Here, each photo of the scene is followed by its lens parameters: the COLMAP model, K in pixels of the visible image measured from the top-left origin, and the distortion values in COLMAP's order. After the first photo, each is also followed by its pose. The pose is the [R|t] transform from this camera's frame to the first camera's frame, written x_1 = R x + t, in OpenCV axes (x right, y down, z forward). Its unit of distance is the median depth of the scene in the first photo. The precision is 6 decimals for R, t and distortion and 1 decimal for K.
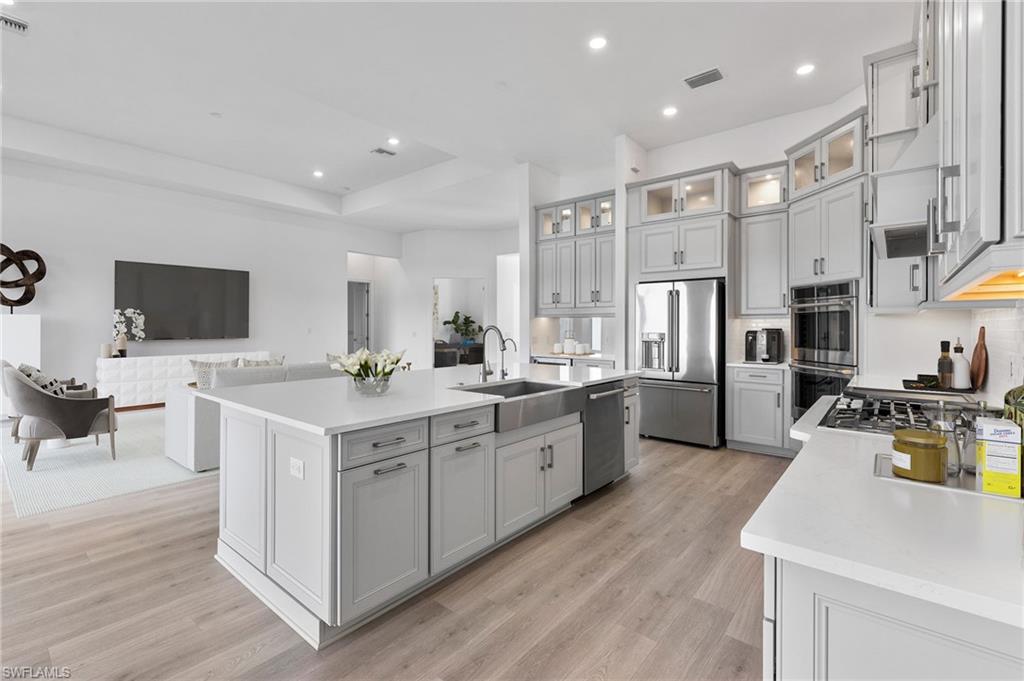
lens RADIAL K [[461.0, 0, 513.8], [0, 461.0, 332.6], [0, 0, 1]] dist [-0.001435, 0.001810]
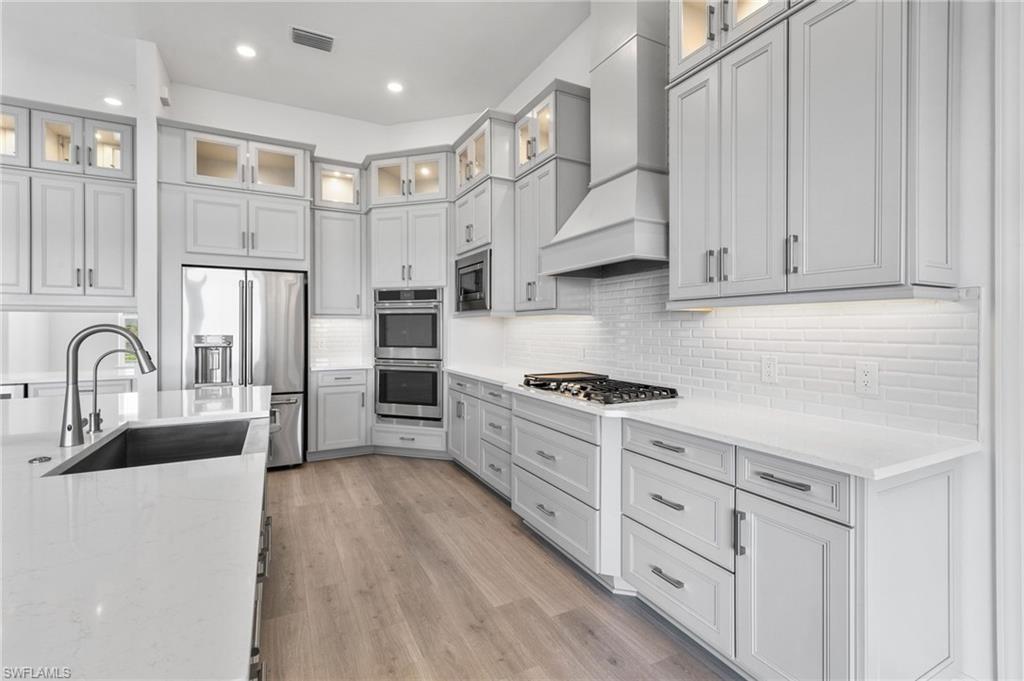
lens RADIAL K [[461.0, 0, 537.1], [0, 461.0, 334.4], [0, 0, 1]] dist [-0.001435, 0.001810]
pose [[0.362464, -0.013713, 0.931897, -0.216449], [0.012179, 0.999876, 0.009976, -0.001969], [-0.931918, 0.007734, 0.362586, 0.261390]]
